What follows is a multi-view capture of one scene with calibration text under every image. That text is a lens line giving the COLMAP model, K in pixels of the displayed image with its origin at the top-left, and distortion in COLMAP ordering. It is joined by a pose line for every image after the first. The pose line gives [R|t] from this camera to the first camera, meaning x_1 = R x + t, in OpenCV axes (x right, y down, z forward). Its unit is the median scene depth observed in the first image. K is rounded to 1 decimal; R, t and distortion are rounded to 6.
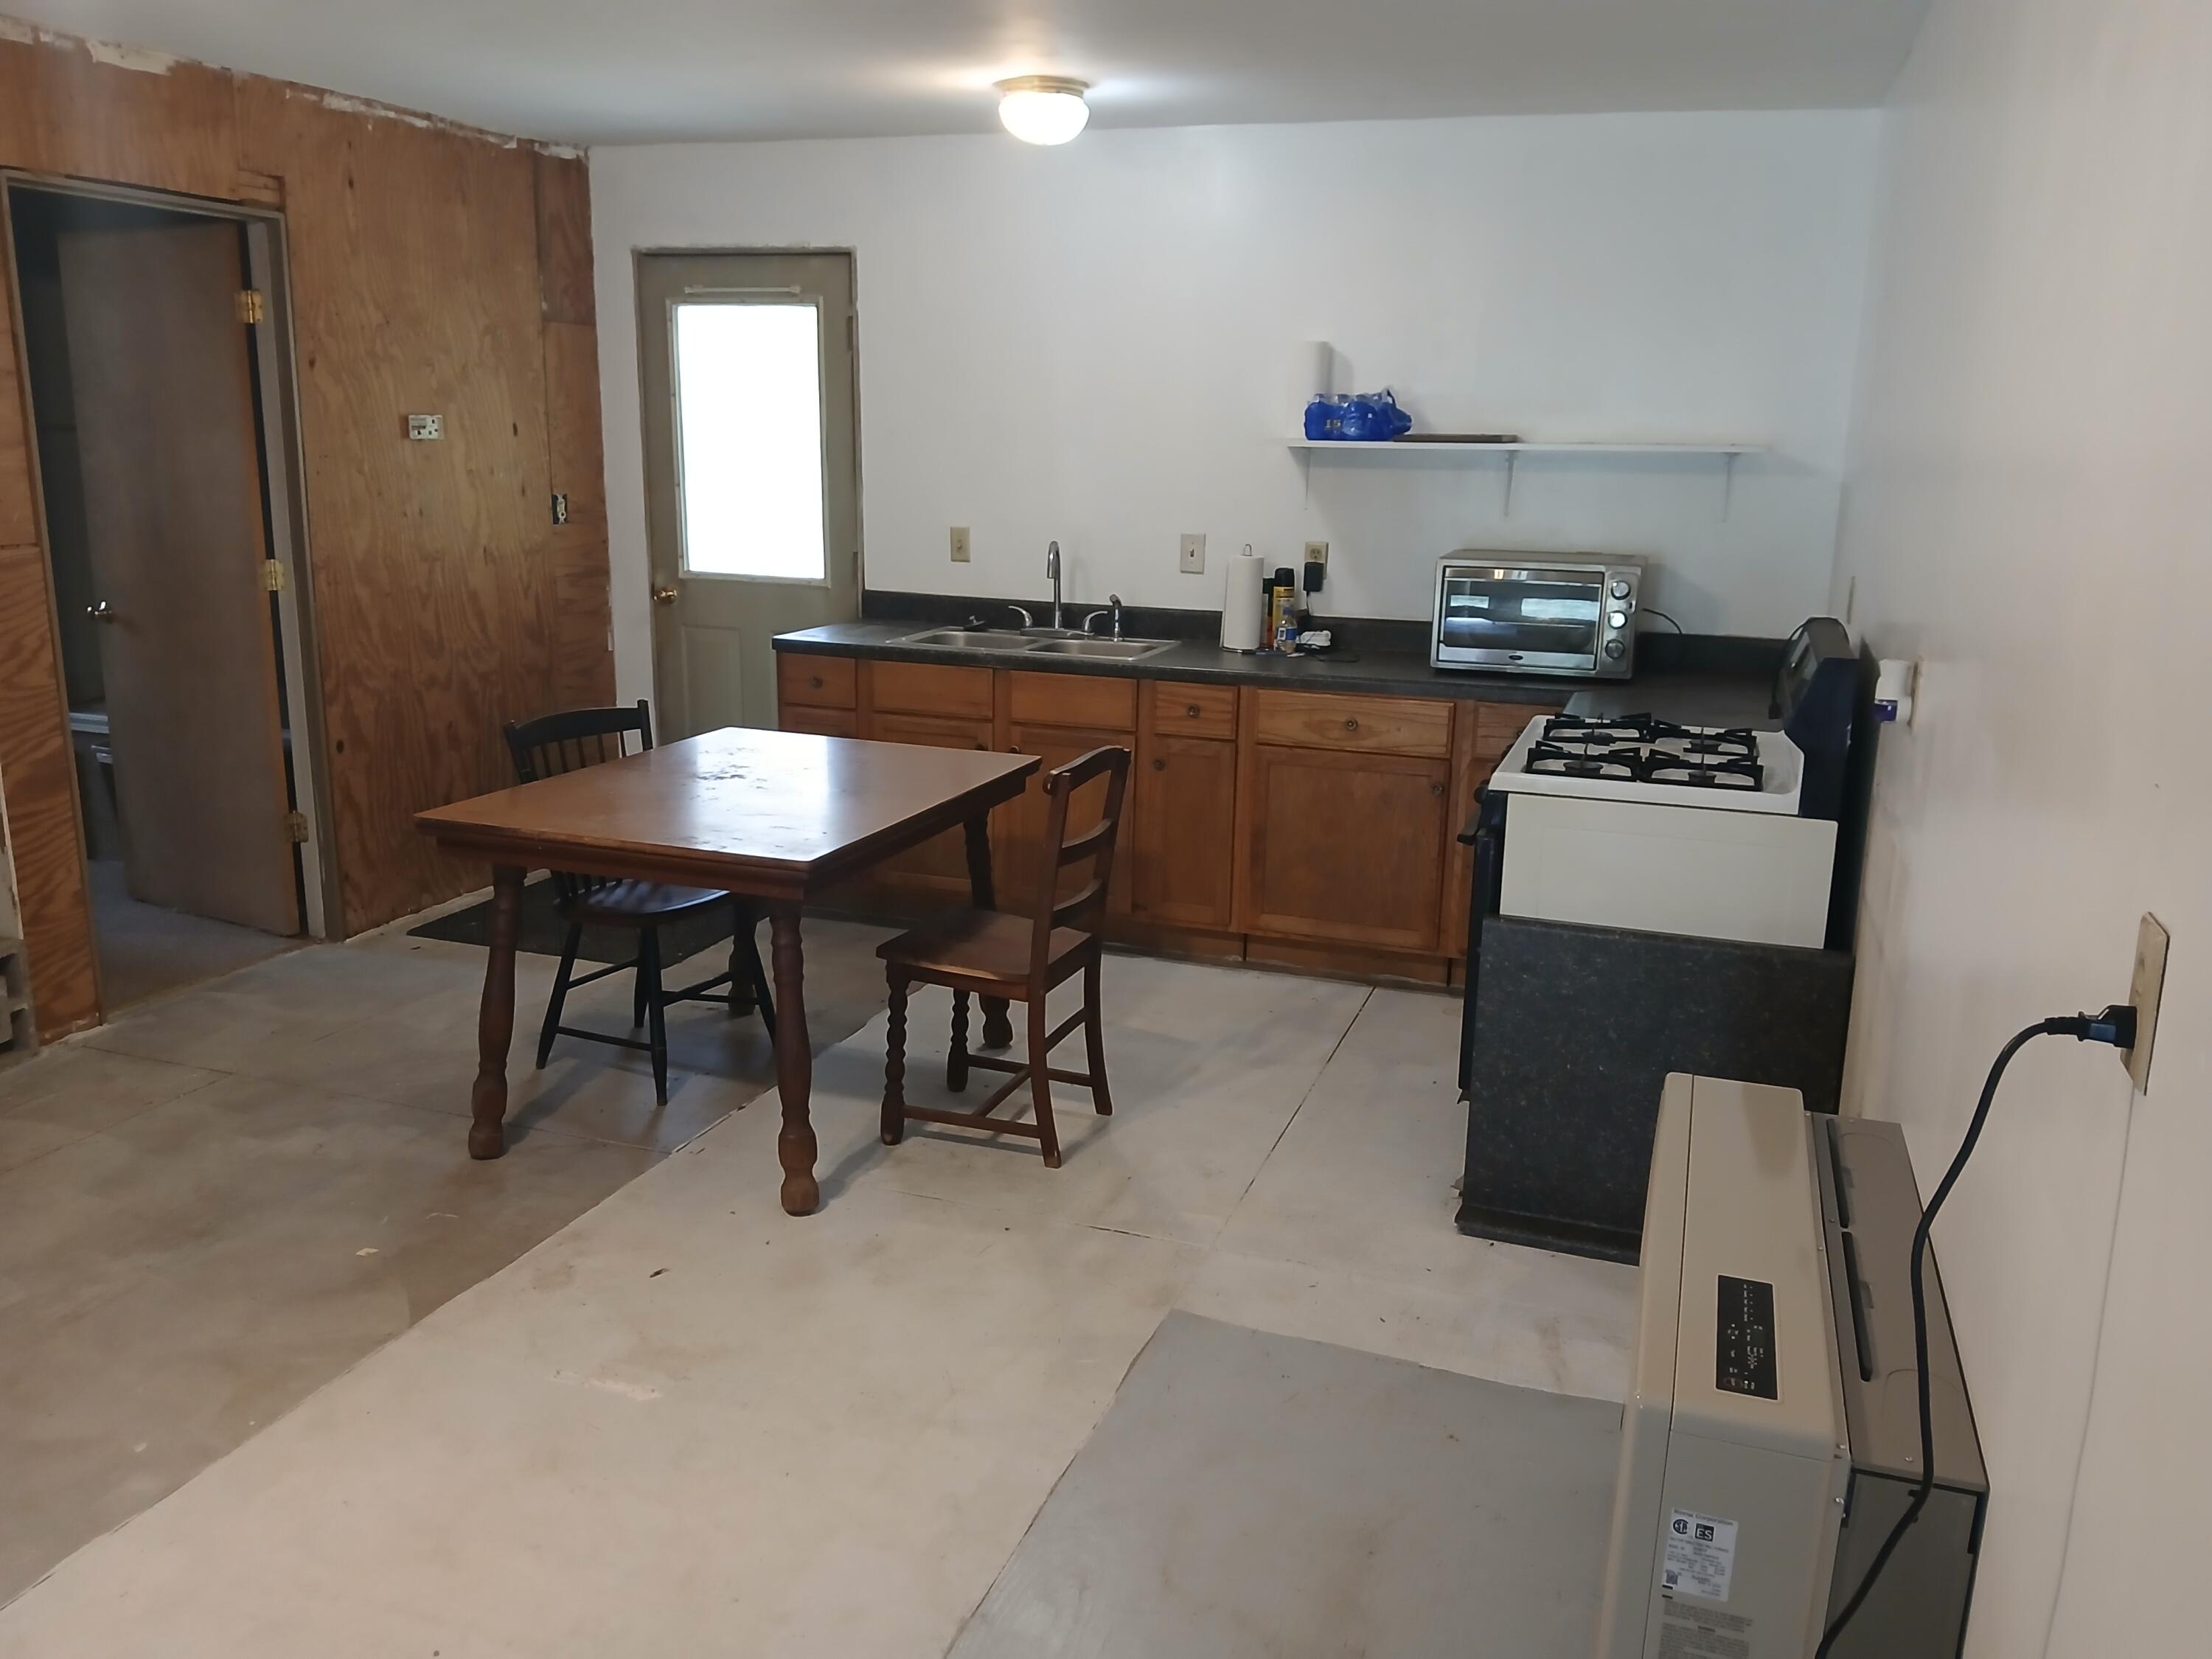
lens RADIAL K [[1723.5, 0, 1137.3], [0, 1723.5, 827.7], [0, 0, 1]] dist [-0.006272, -0.004526]
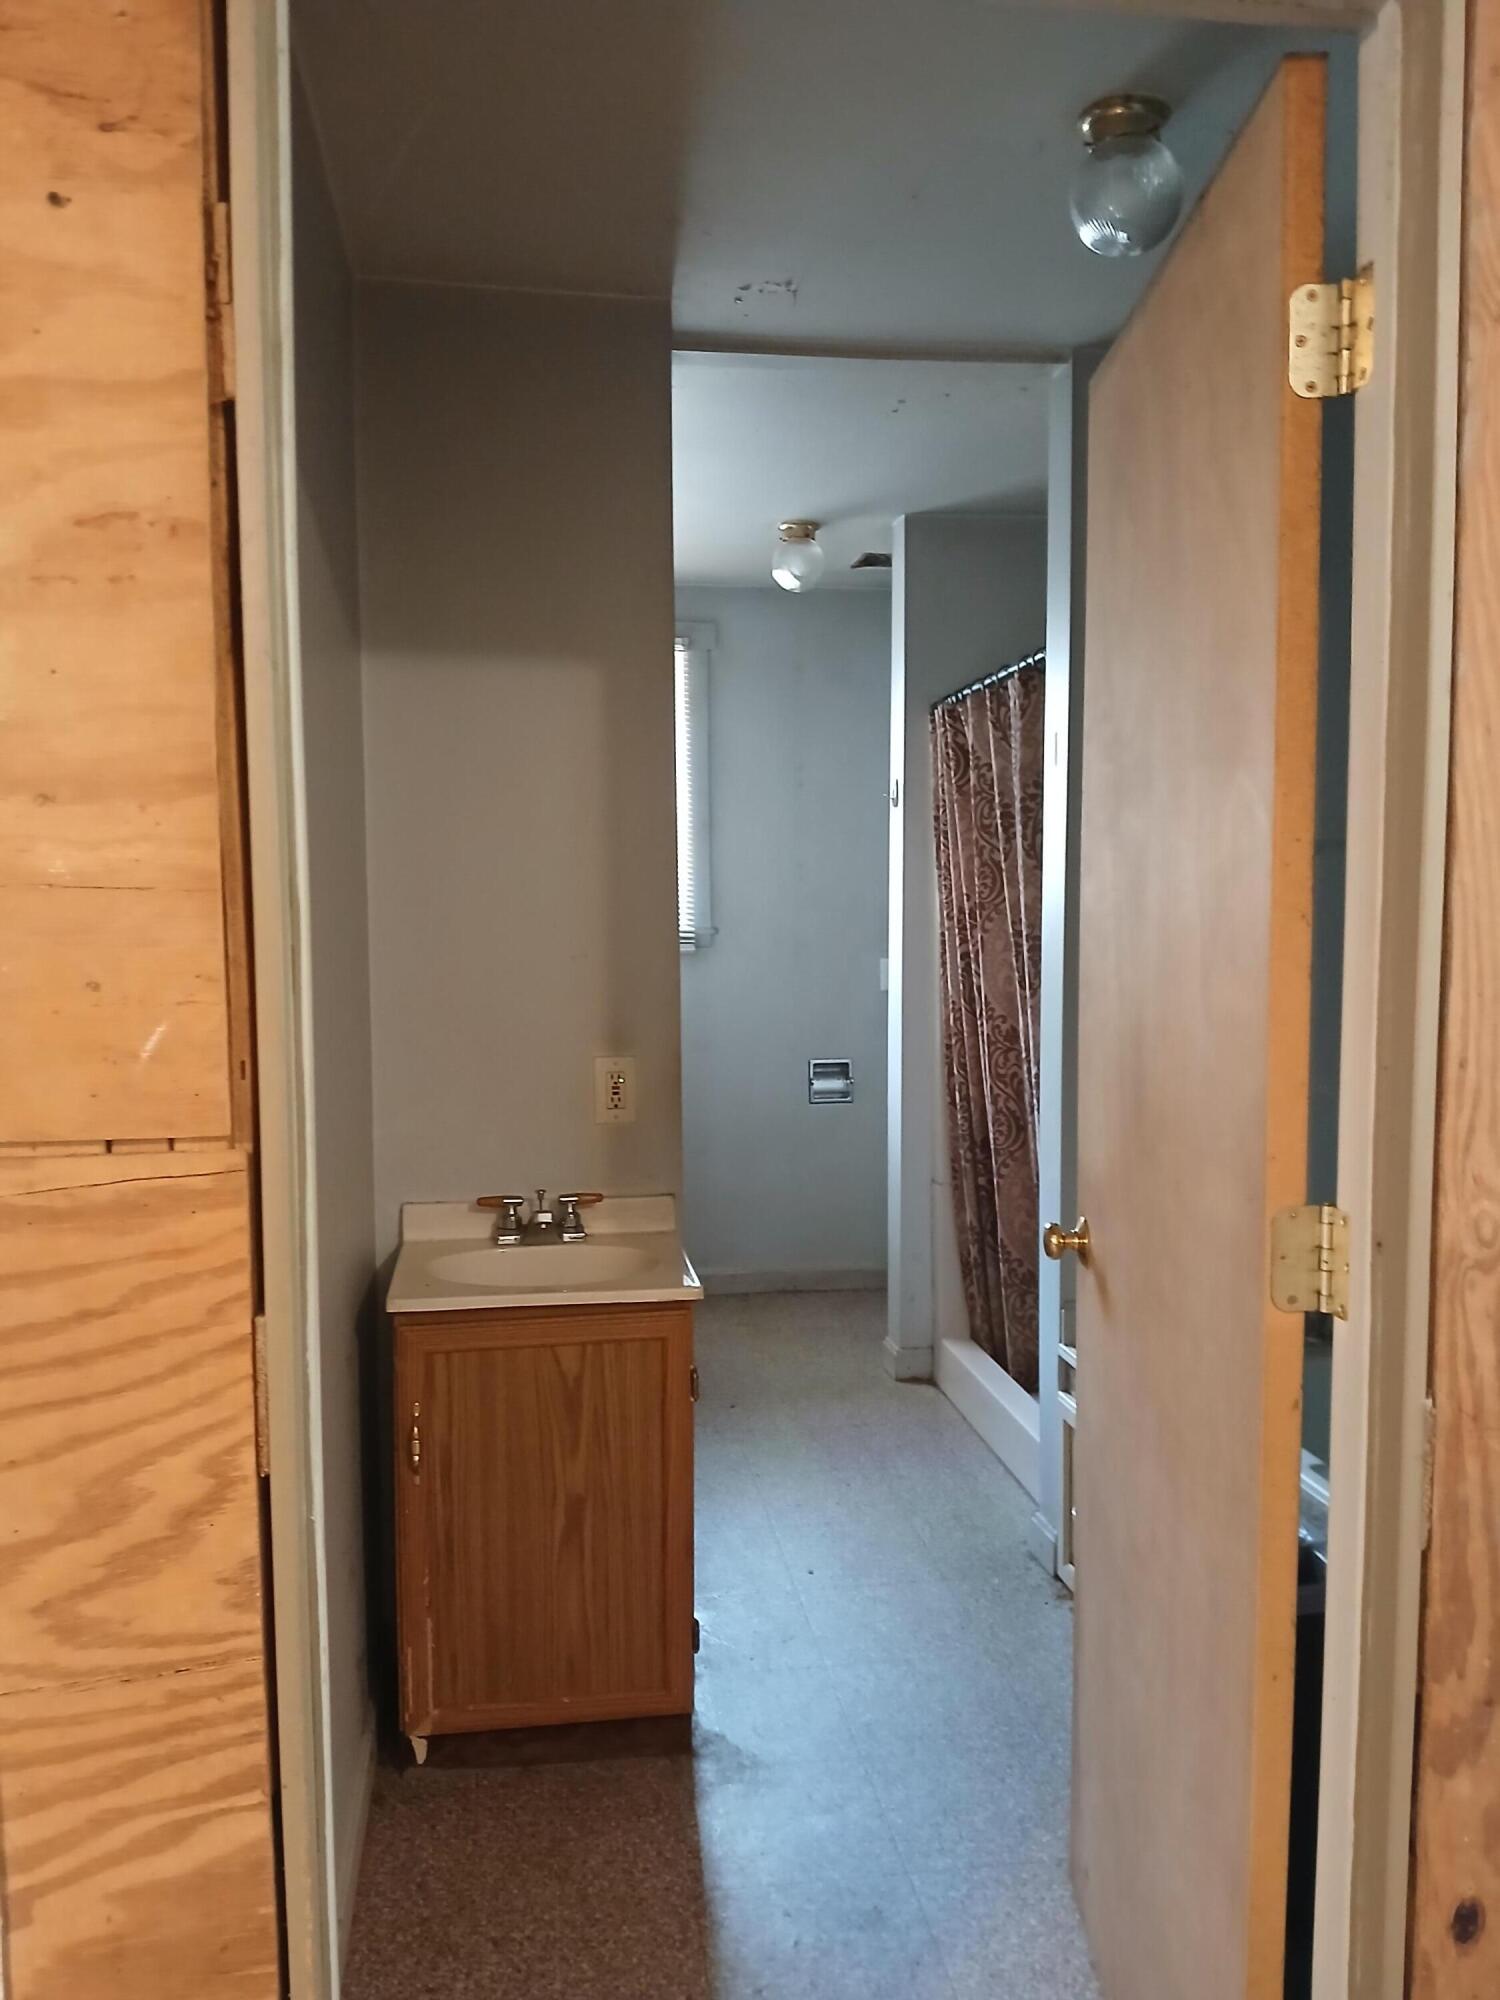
lens RADIAL K [[1558.3, 0, 748.1], [0, 1558.3, 1042.3], [0, 0, 1]] dist [-0.006272, -0.004526]
pose [[0.450140, 0.050226, -0.891544, -0.311975], [-0.190192, 0.980900, -0.040767, -0.152364], [0.872468, 0.187916, 0.451095, 0.783402]]
